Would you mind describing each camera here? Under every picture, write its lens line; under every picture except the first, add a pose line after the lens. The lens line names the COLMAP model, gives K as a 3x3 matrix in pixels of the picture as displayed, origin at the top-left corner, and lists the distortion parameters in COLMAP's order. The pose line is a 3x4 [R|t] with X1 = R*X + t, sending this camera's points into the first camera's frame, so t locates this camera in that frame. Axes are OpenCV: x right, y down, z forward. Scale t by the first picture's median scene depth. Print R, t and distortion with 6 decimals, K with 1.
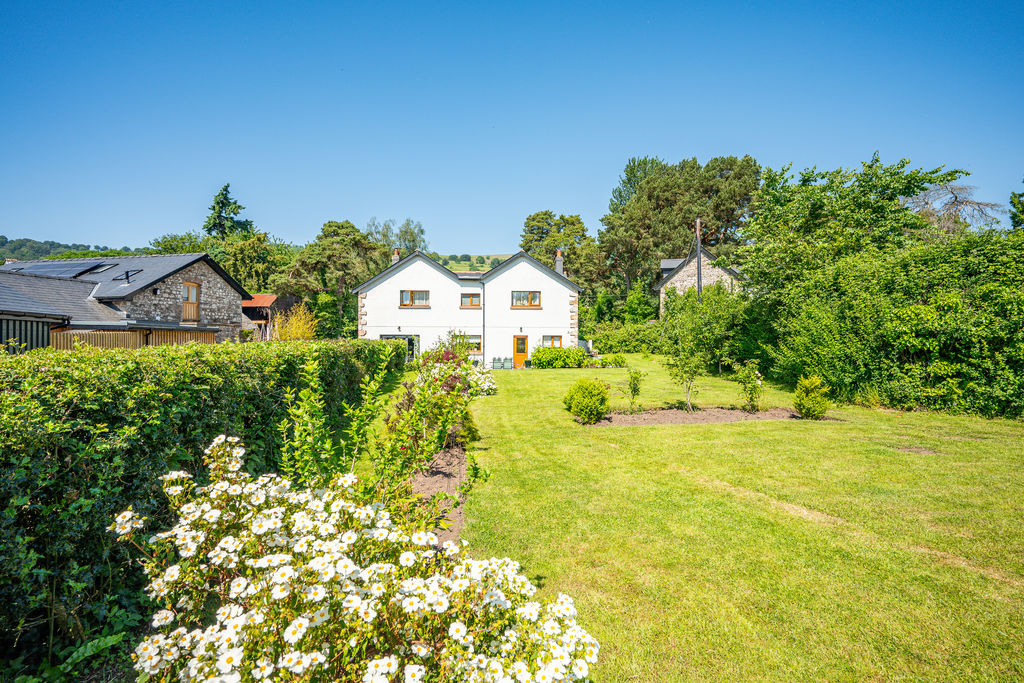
lens RADIAL K [[475.7, 0, 511.6], [0, 475.7, 346.2], [0, 0, 1]] dist [-0.000308, 0.000209]
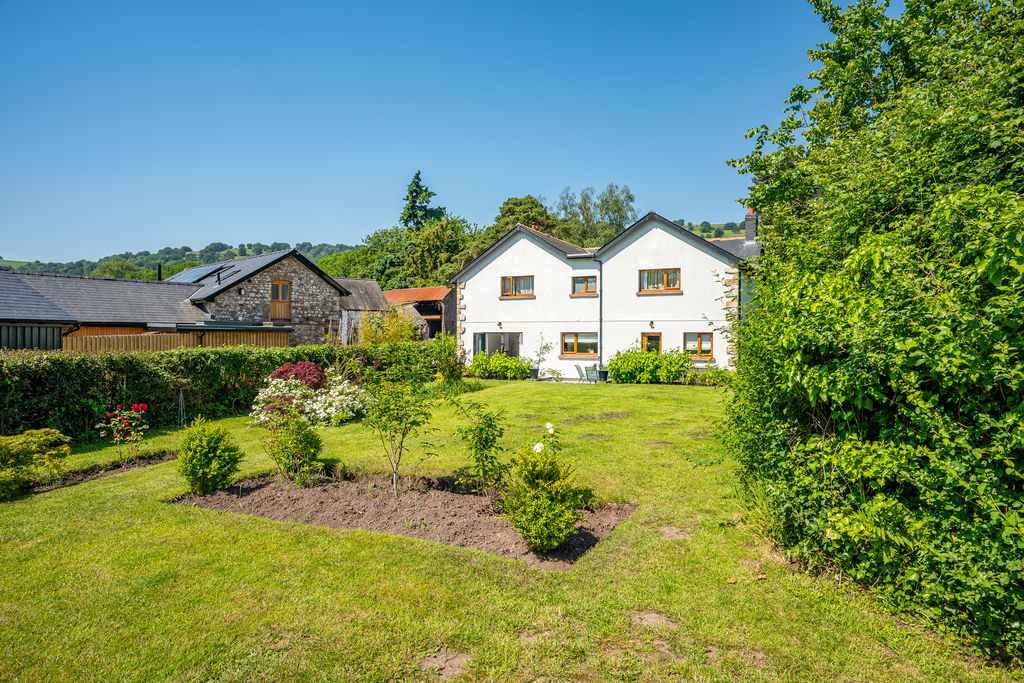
lens RADIAL K [[578.7, 0, 503.4], [0, 578.7, 346.0], [0, 0, 1]] dist [0.027809, 0.000016]
pose [[0.878553, 0.007714, -0.477583, 0.237190], [-0.003400, 0.999945, 0.009897, -0.010967], [0.477633, -0.007072, 0.878531, 0.140420]]
